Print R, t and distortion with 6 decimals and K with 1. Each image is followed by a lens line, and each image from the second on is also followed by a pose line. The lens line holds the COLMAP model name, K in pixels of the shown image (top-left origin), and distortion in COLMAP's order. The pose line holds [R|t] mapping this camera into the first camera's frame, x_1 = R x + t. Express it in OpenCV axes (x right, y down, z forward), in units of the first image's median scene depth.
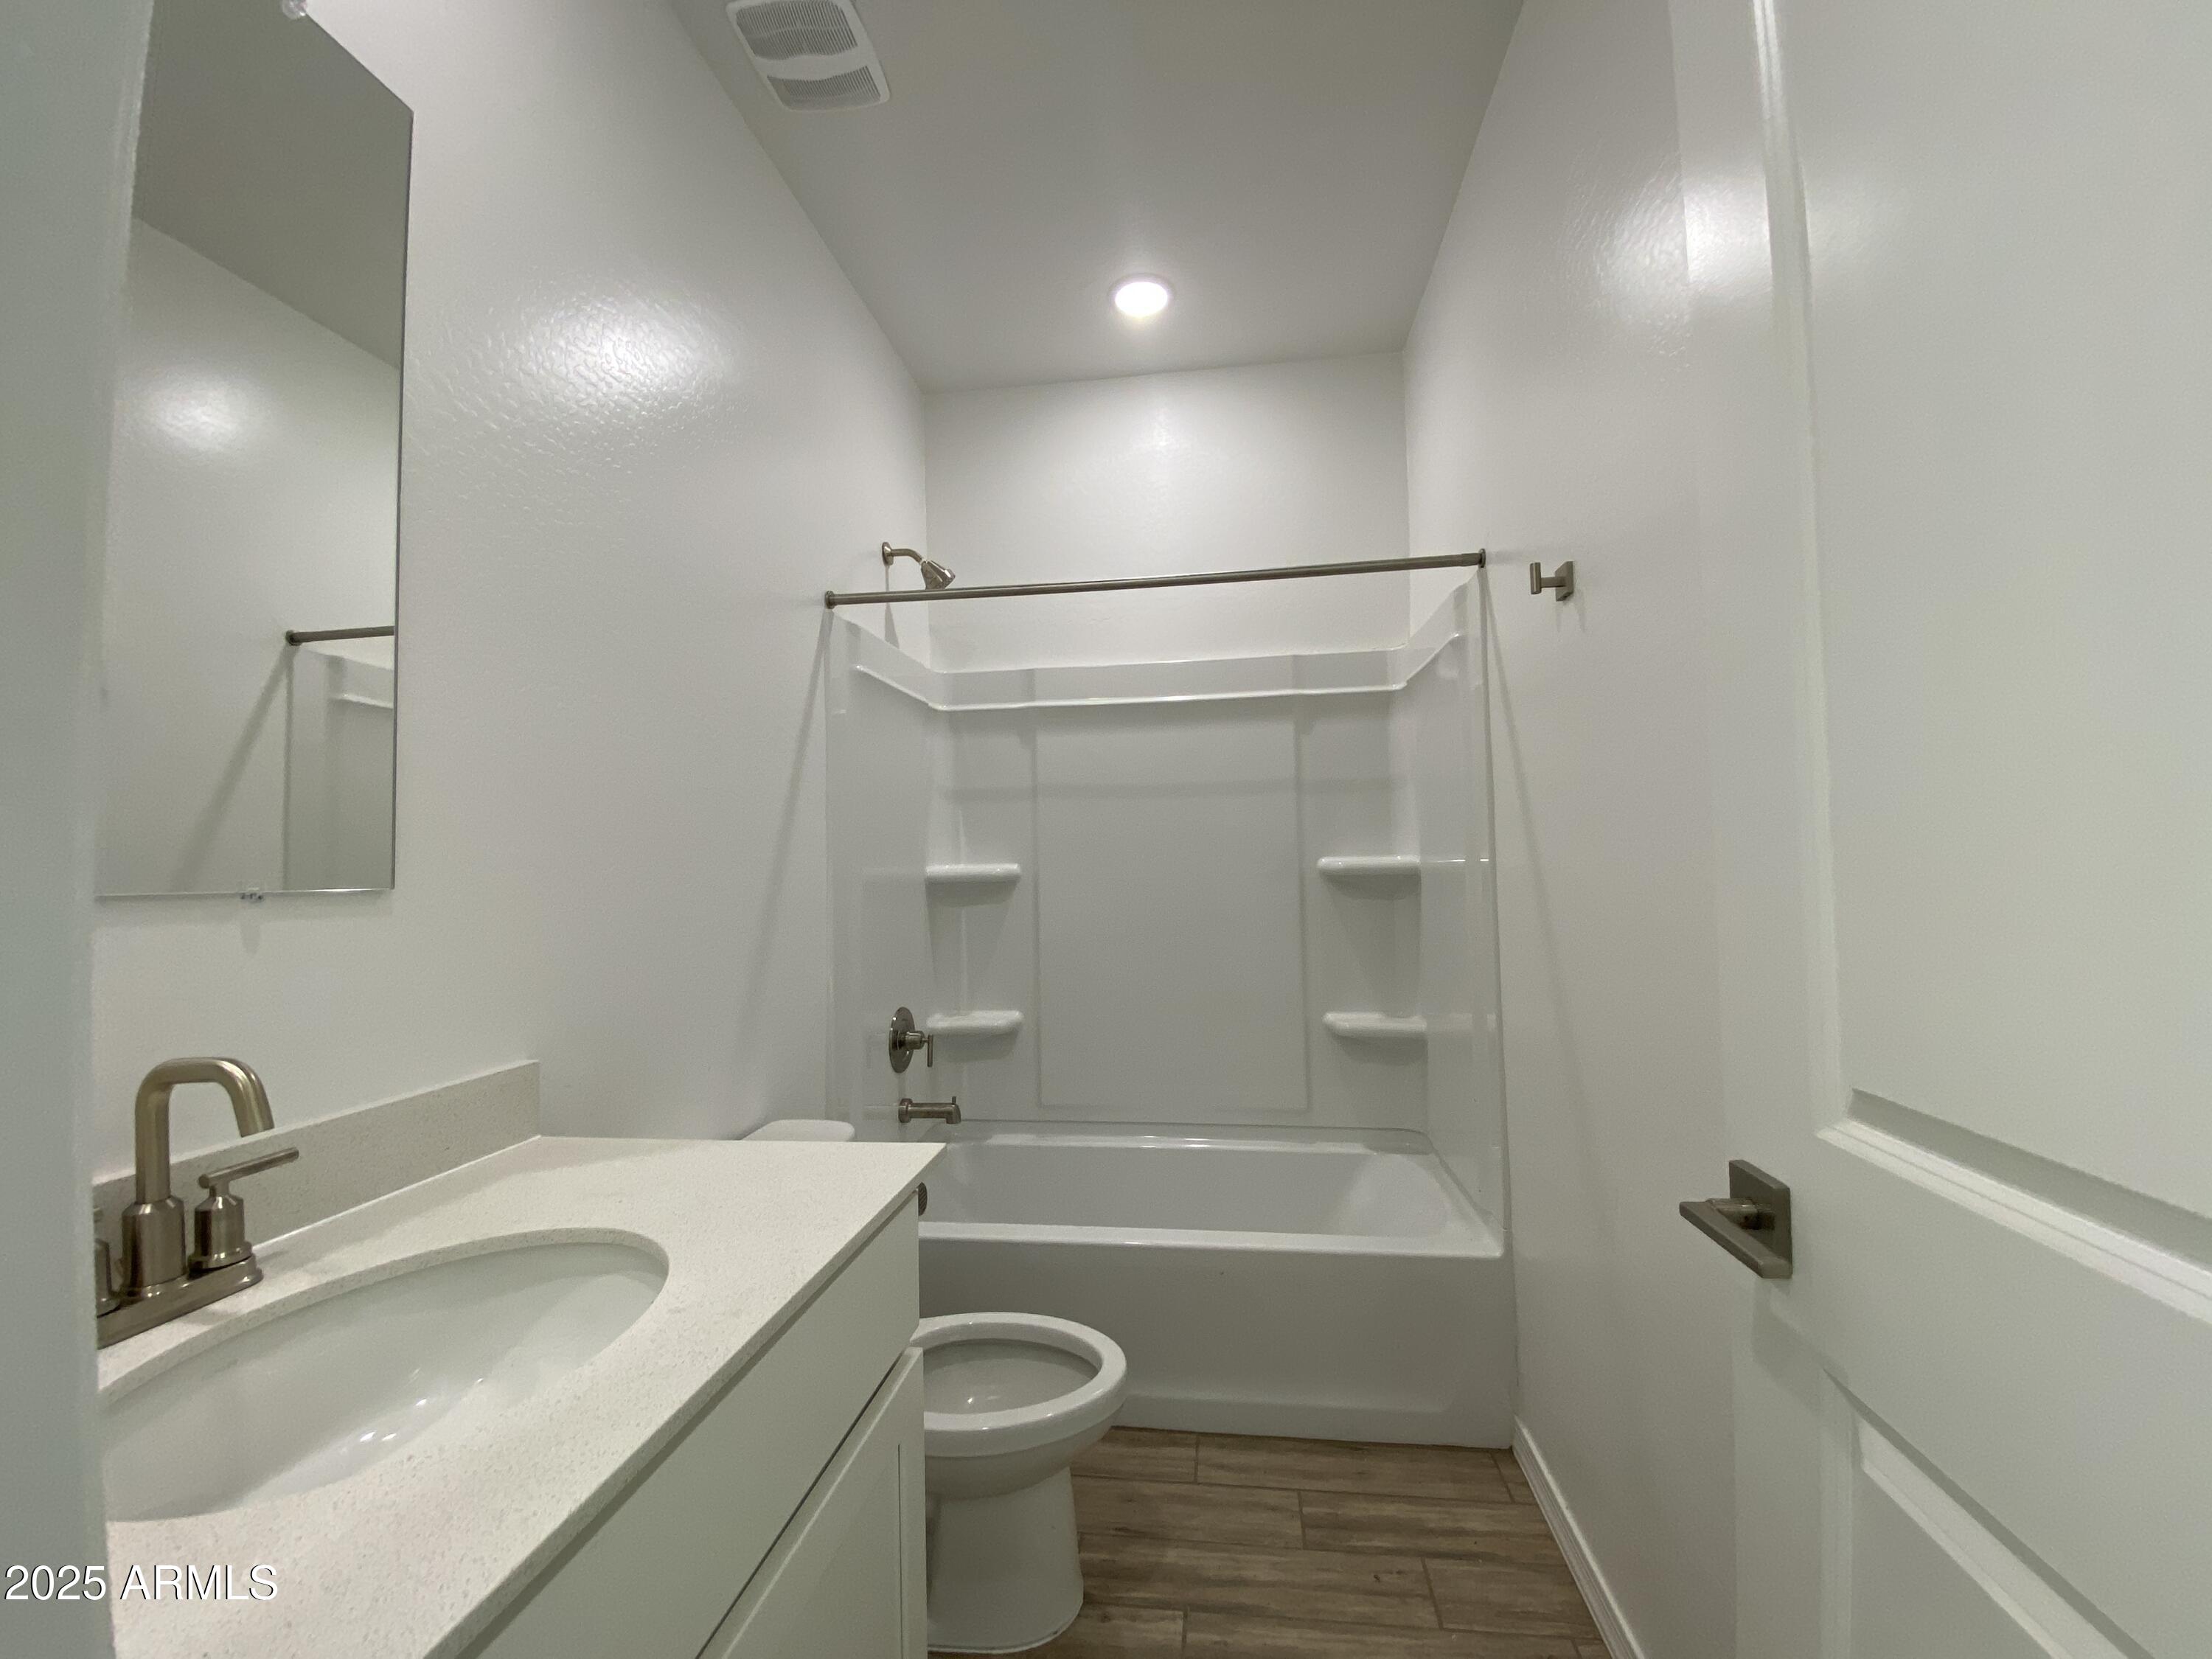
lens RADIAL K [[914.4, 0, 1089.6], [0, 914.4, 816.7], [0, 0, 1]] dist [-0.003192, -0.004217]
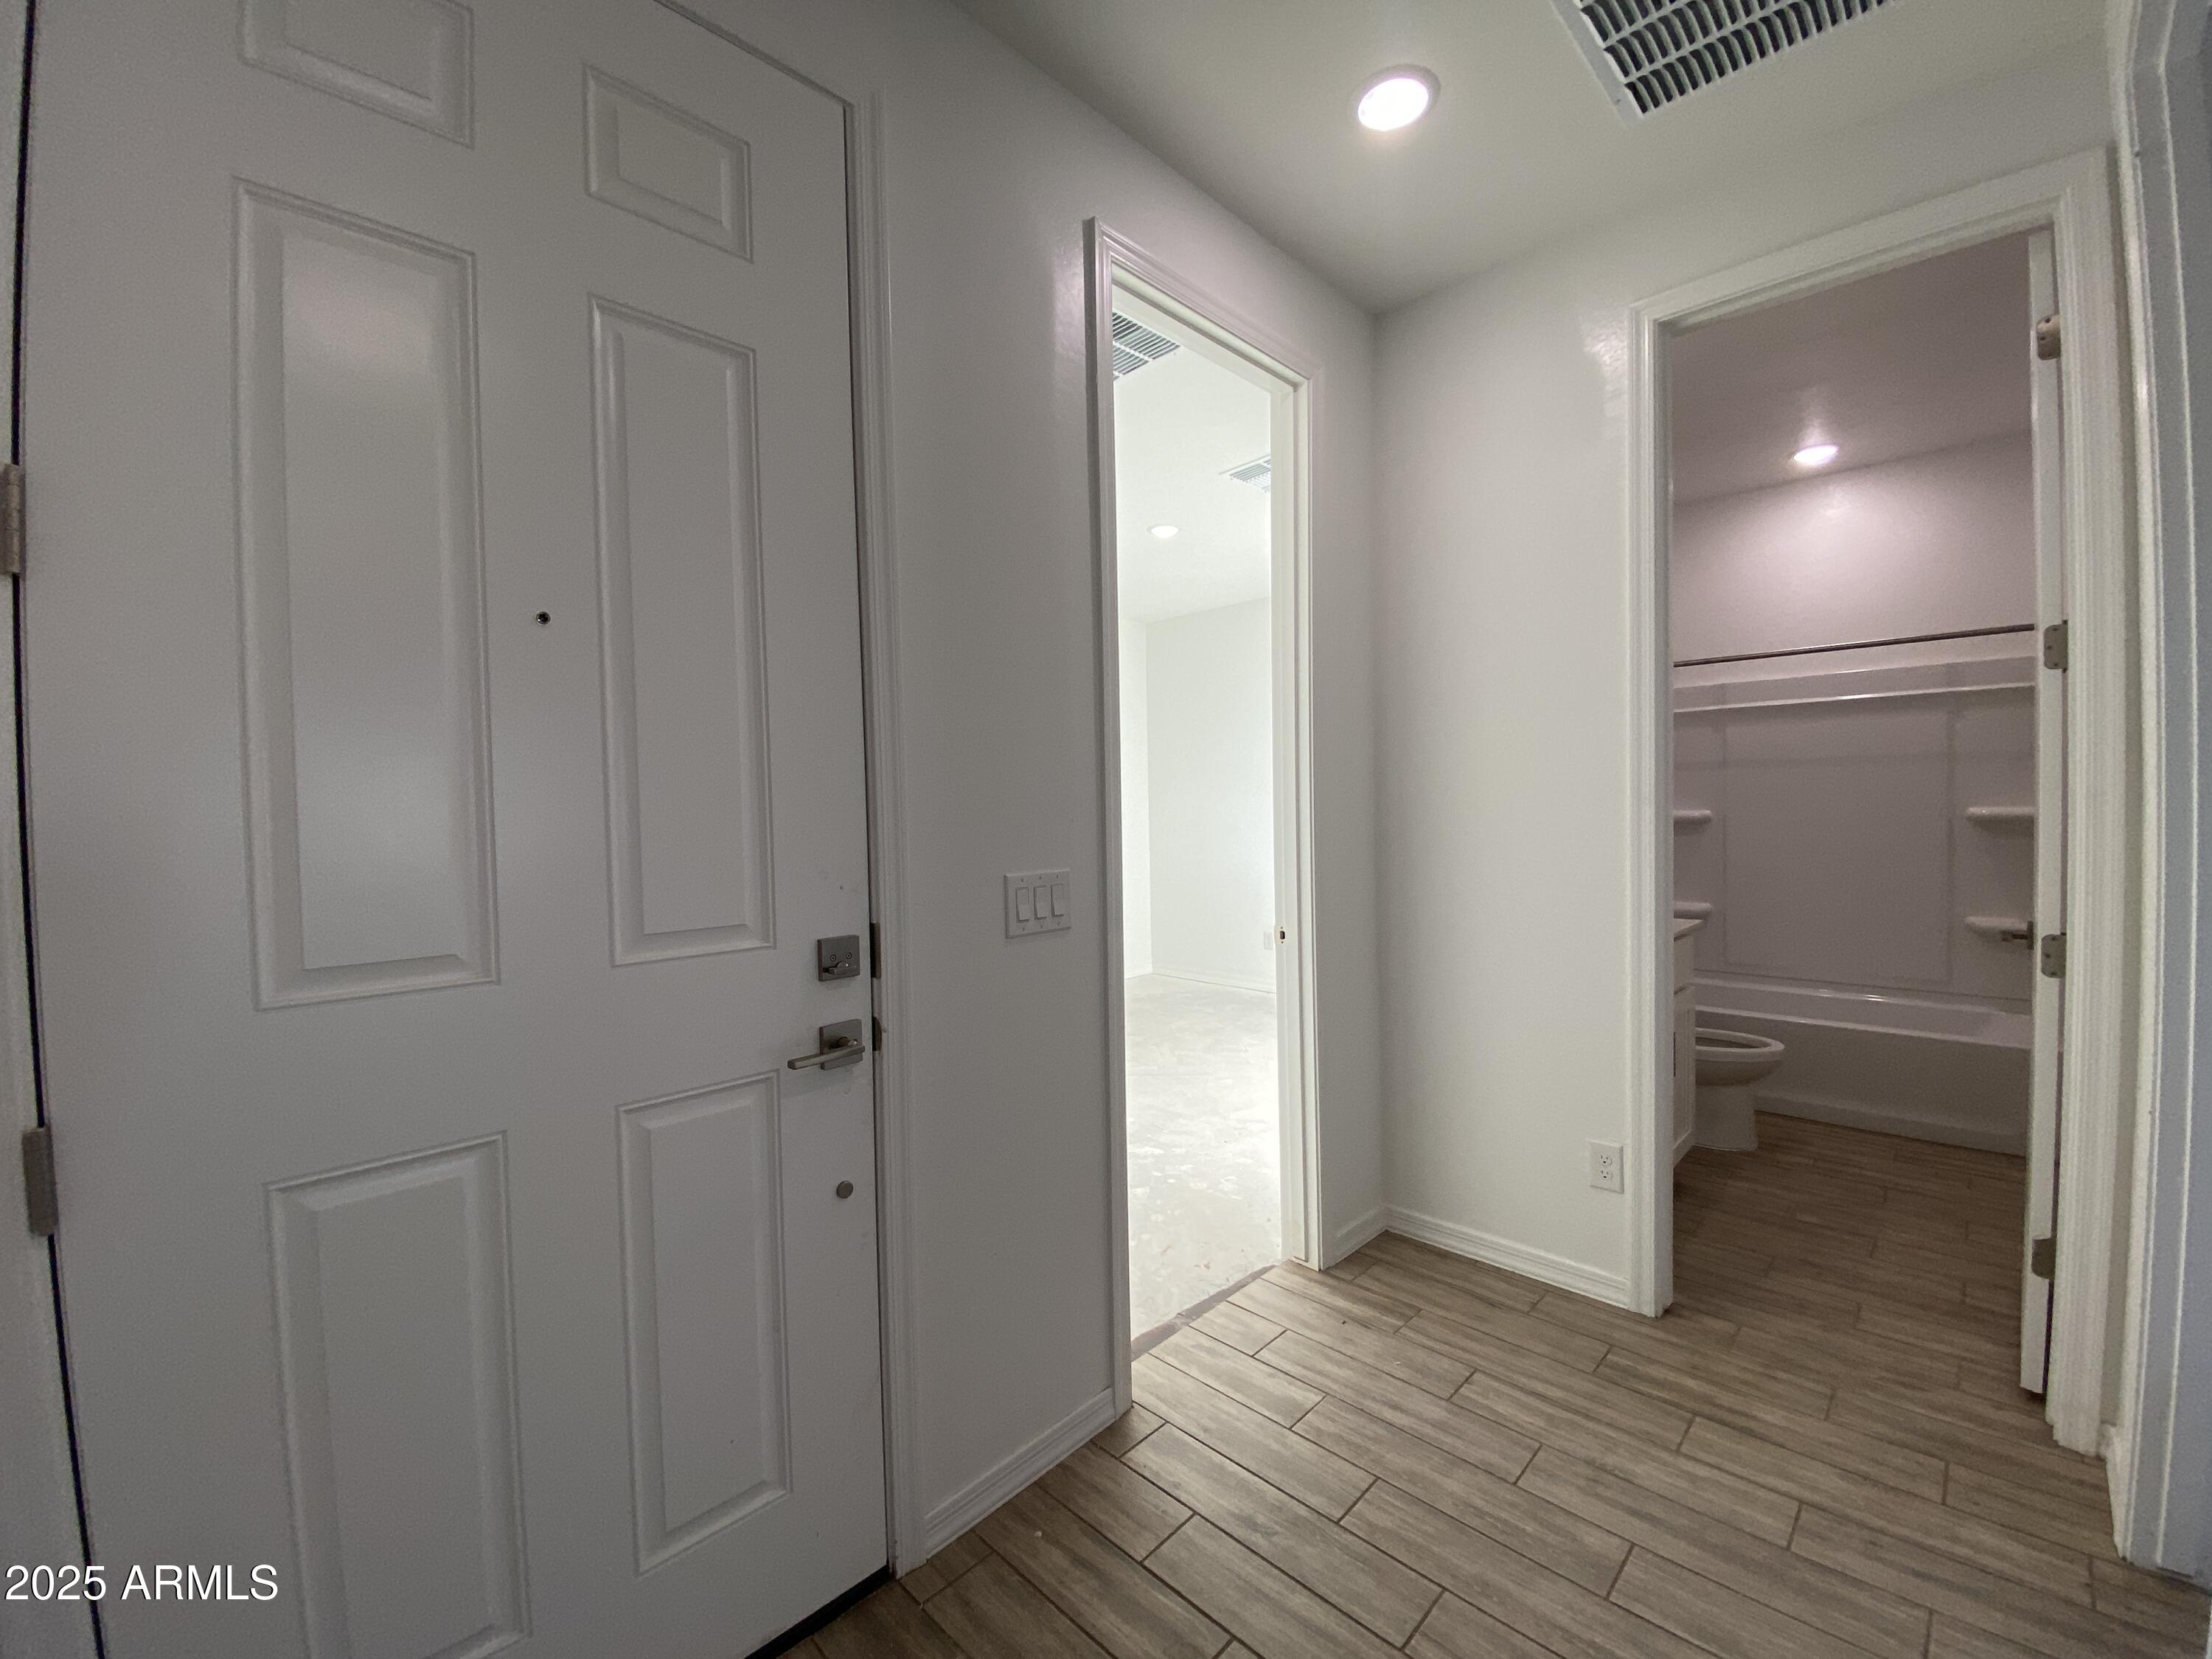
lens RADIAL K [[914.4, 0, 1101.2], [0, 914.4, 829.1], [0, 0, 1]] dist [-0.003192, -0.004217]
pose [[0.810944, 0.018098, -0.584844, -0.011315], [0.032583, 0.996574, 0.076019, -0.082629], [0.584216, -0.080703, 0.807576, -1.062614]]
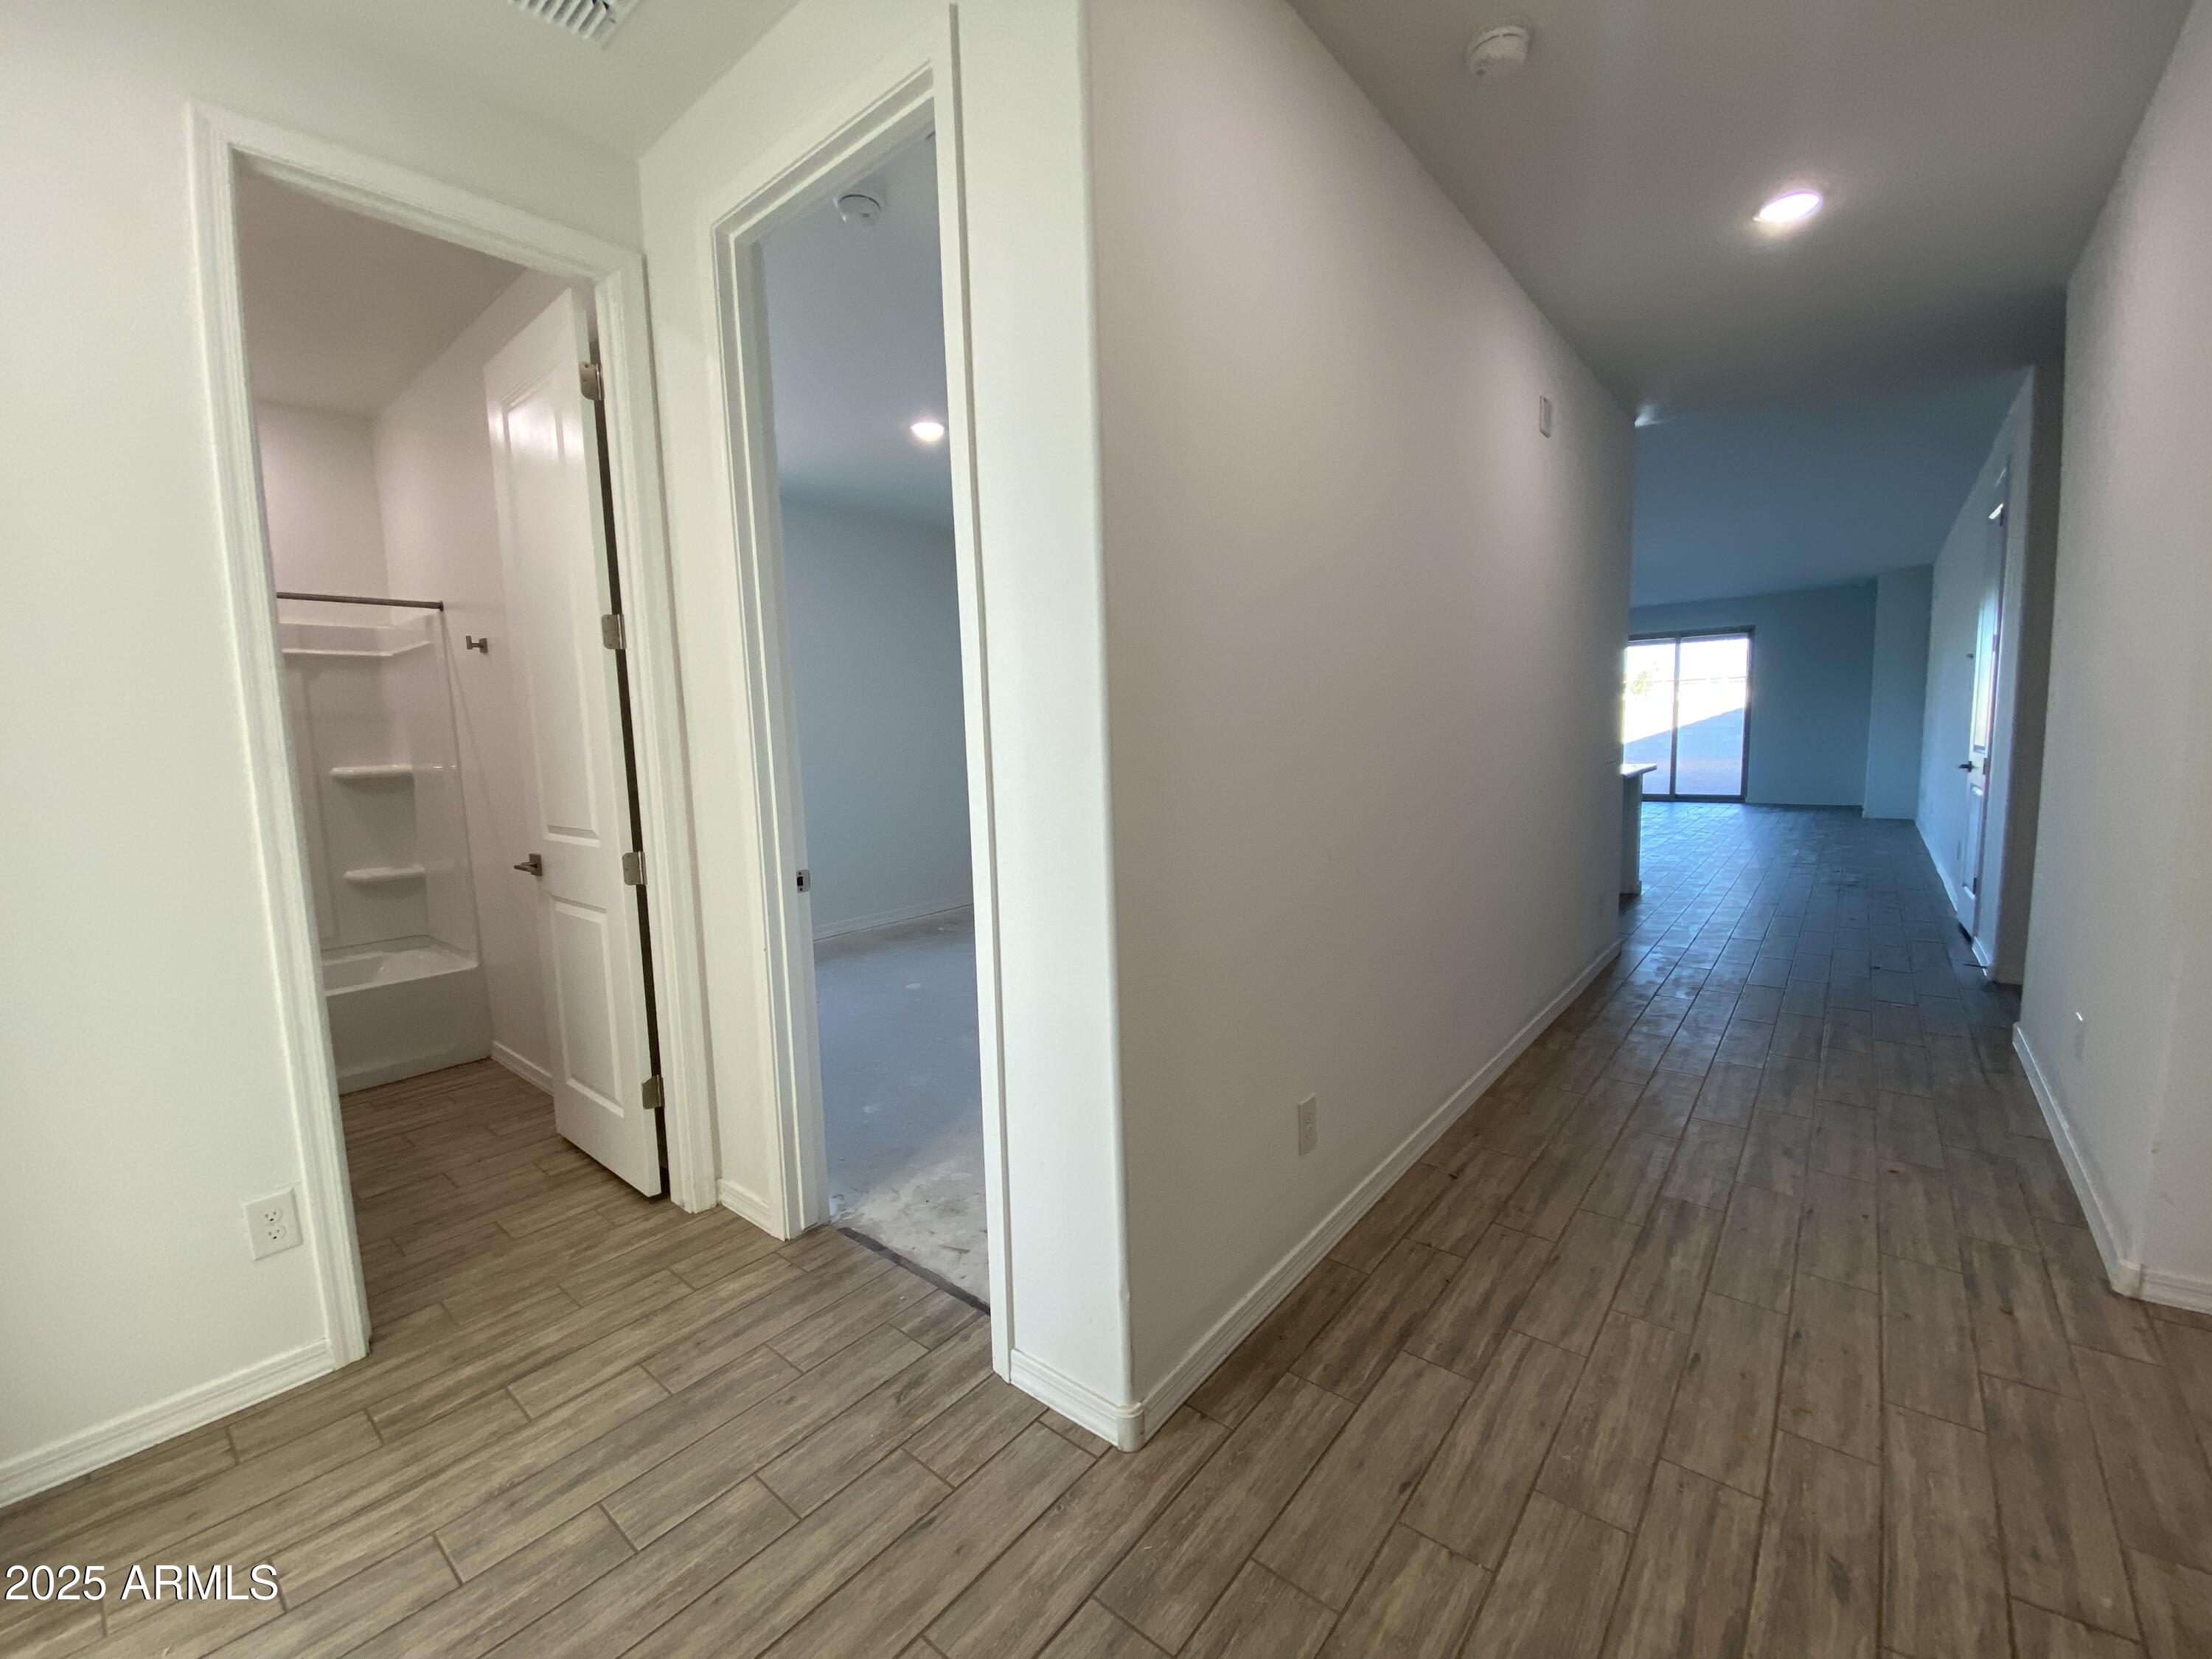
lens RADIAL K [[914.4, 0, 1101.6], [0, 914.4, 840.8], [0, 0, 1]] dist [-0.003192, -0.004217]
pose [[0.529772, -0.102716, 0.841897, -0.387972], [-0.022576, 0.990580, 0.135062, -0.073908], [-0.847840, -0.090559, 0.522463, -0.953736]]
